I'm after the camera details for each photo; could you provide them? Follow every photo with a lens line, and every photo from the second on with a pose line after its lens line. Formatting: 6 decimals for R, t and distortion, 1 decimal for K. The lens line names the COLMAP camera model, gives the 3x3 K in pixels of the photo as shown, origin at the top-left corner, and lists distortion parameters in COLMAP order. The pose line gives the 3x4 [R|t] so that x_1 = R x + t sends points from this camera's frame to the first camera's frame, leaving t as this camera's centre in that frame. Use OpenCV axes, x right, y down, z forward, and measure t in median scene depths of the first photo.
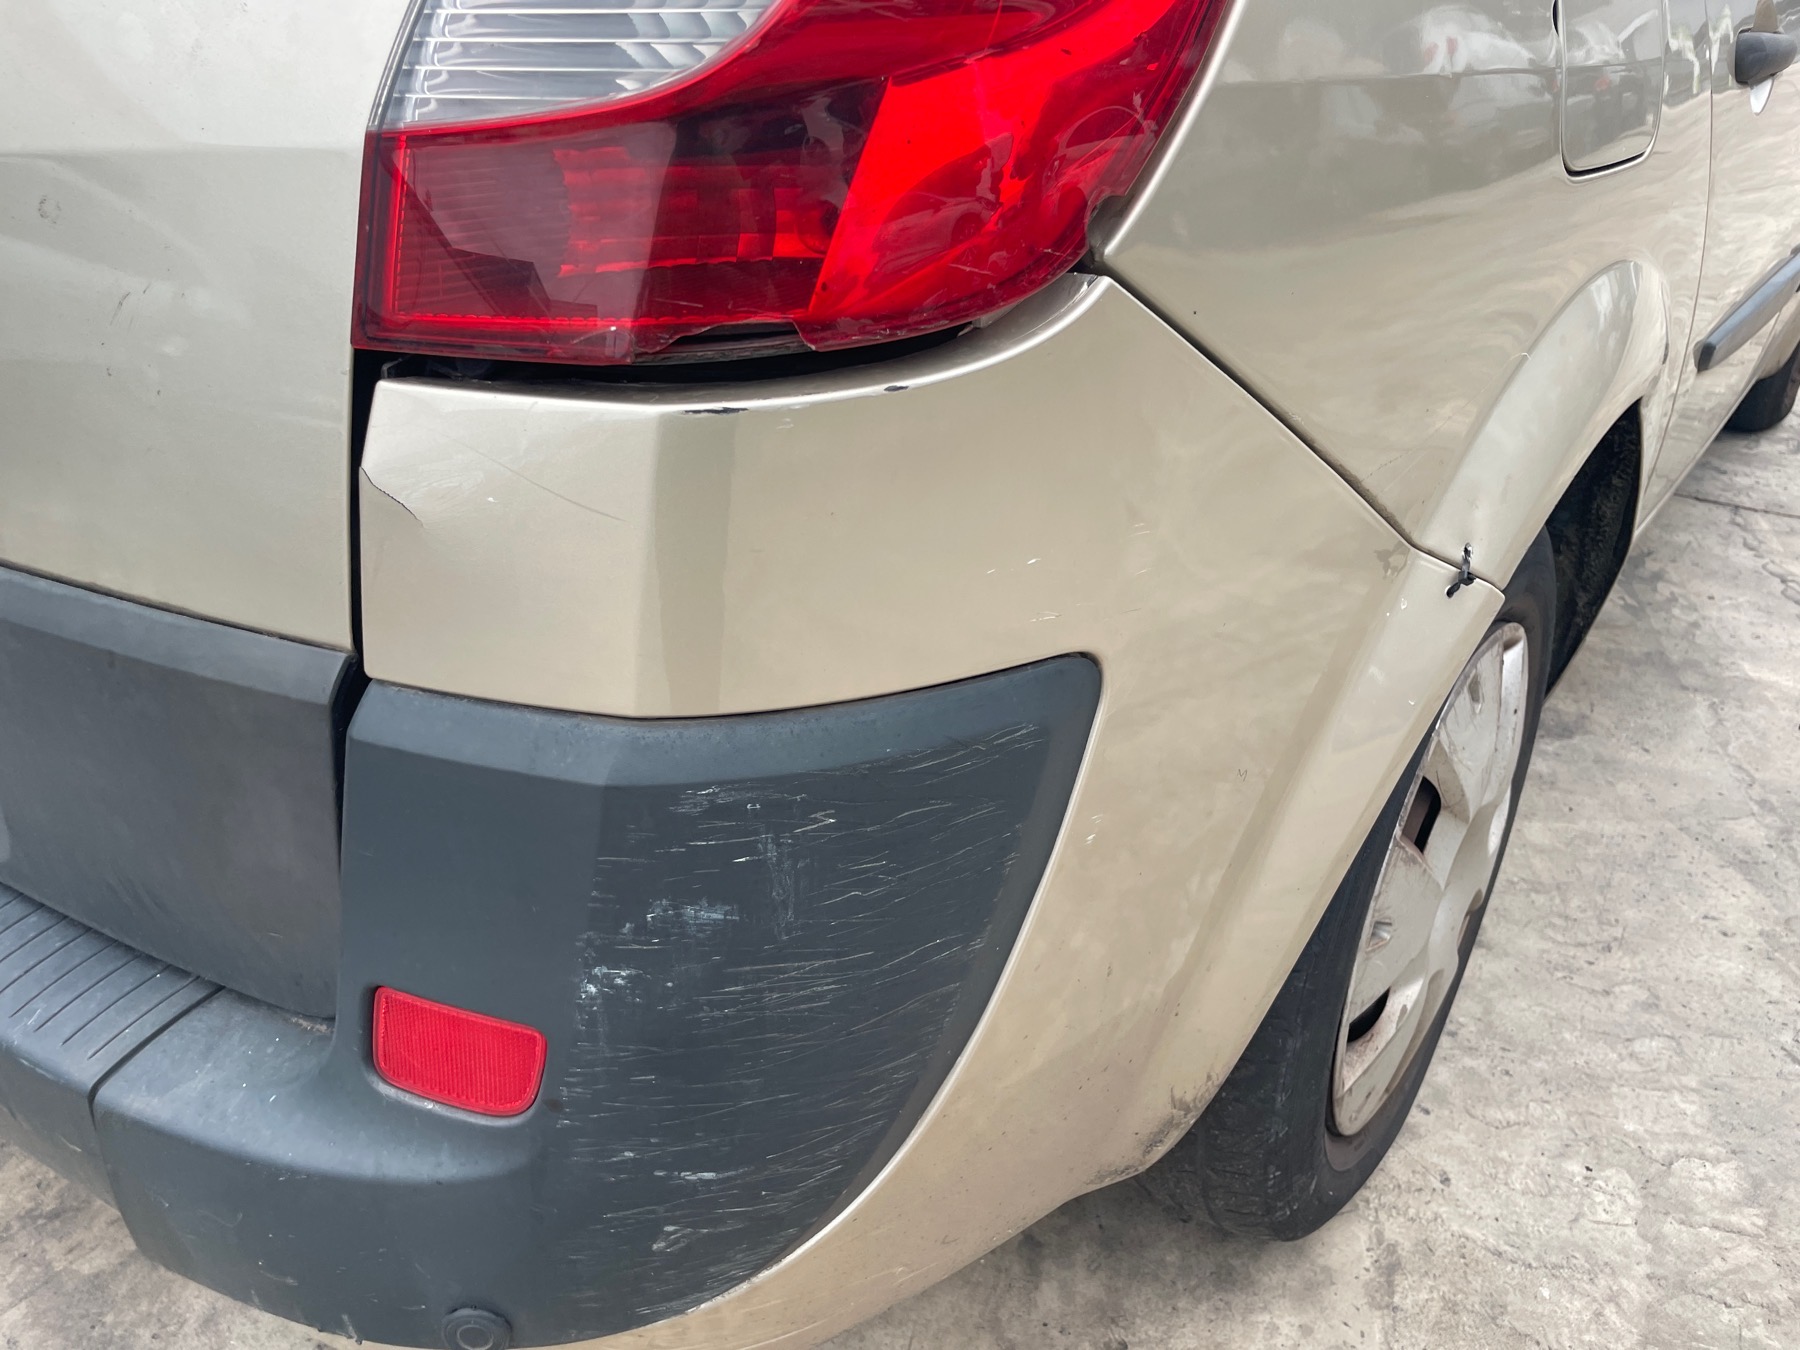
lens RADIAL K [[1367.7, 0, 901.7], [0, 1367.7, 686.3], [0, 0, 1]] dist [0.076129, -0.110322]
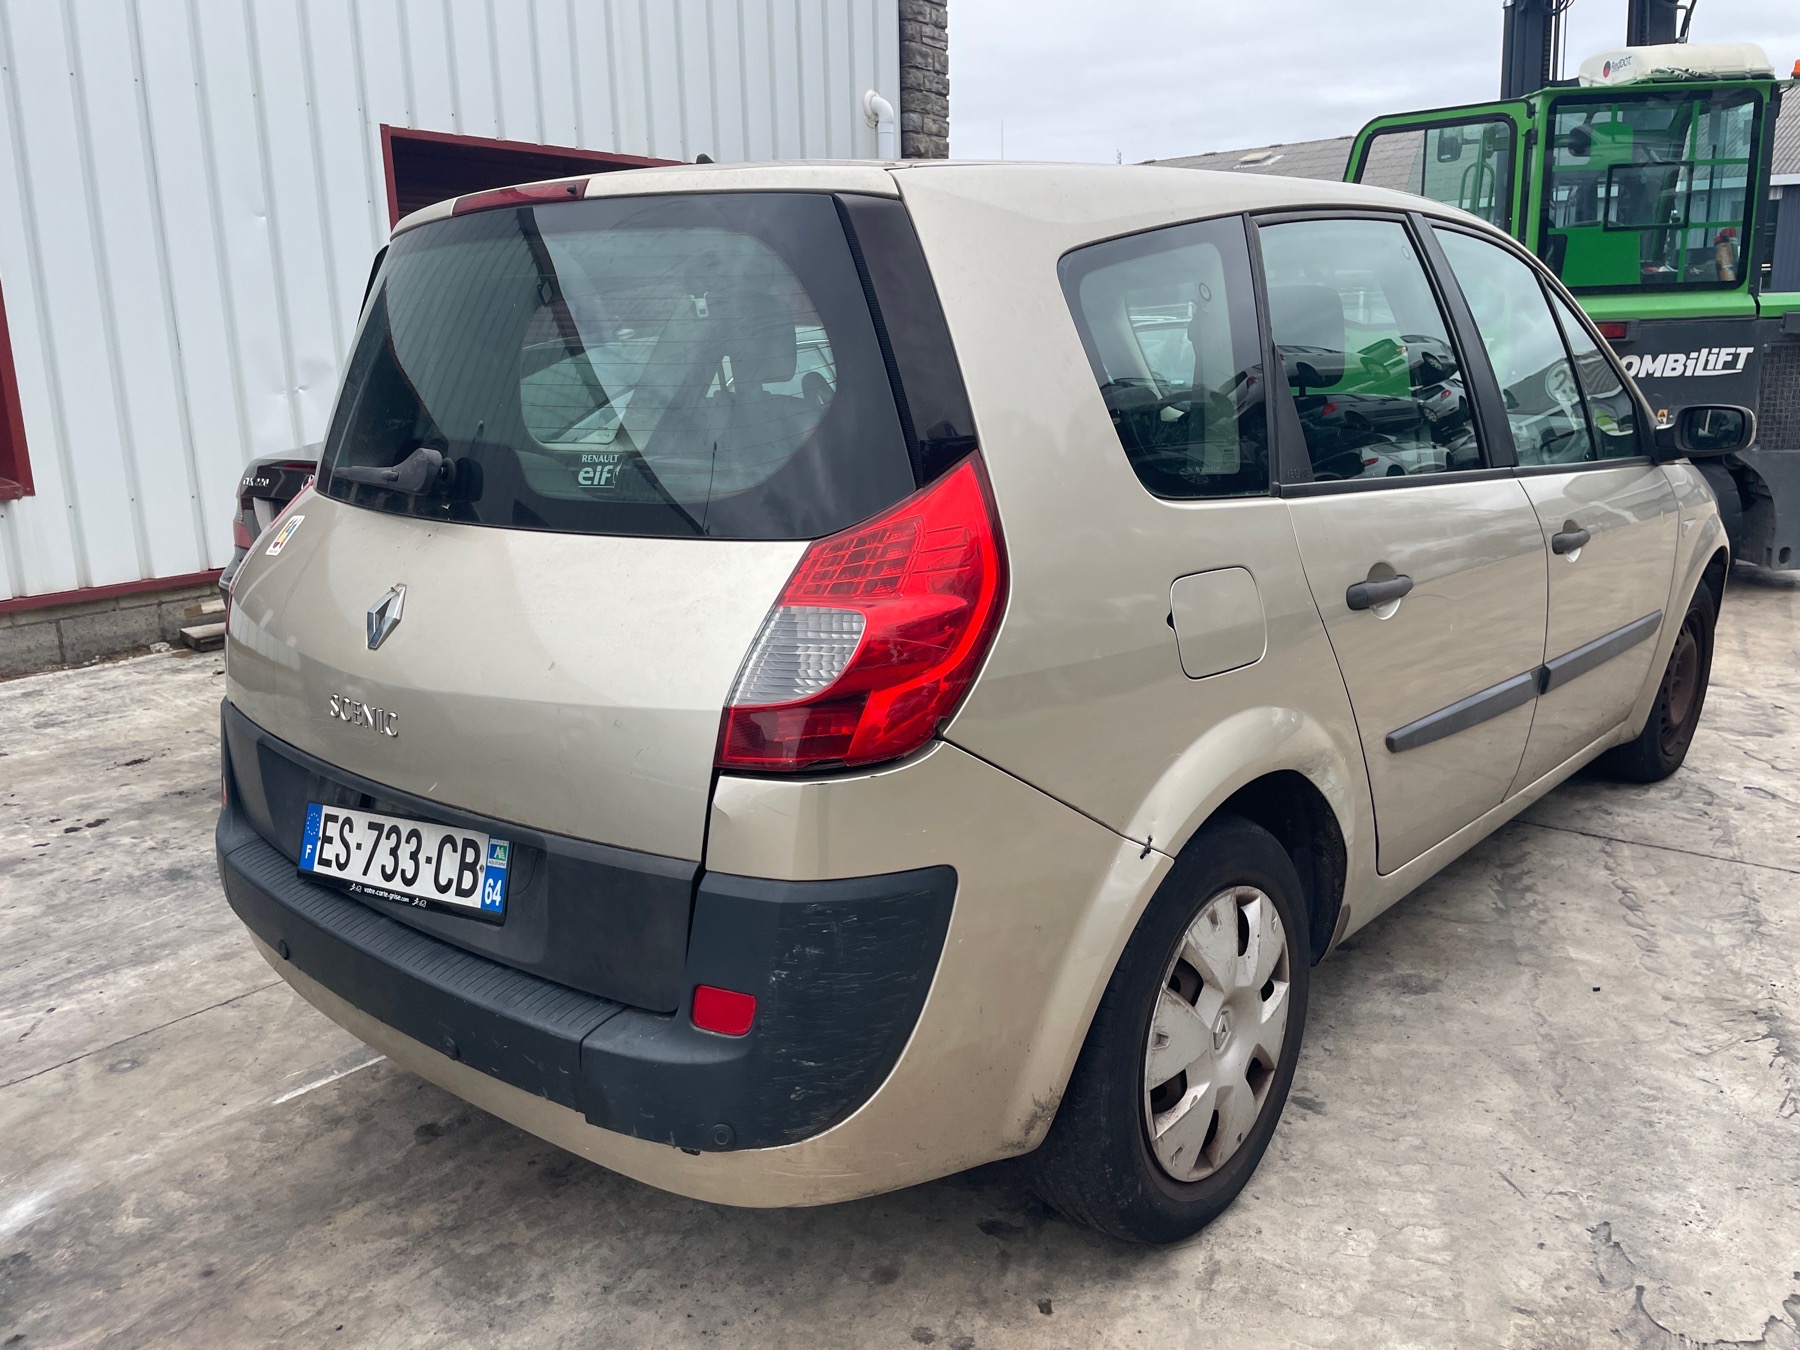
lens RADIAL K [[1367.7, 0, 901.7], [0, 1367.7, 686.3], [0, 0, 1]] dist [0.076129, -0.110322]
pose [[0.994481, -0.012662, -0.104155, 0.151538], [-0.013652, 0.968639, -0.248099, 0.143929], [0.104030, 0.248151, 0.963119, -0.822531]]
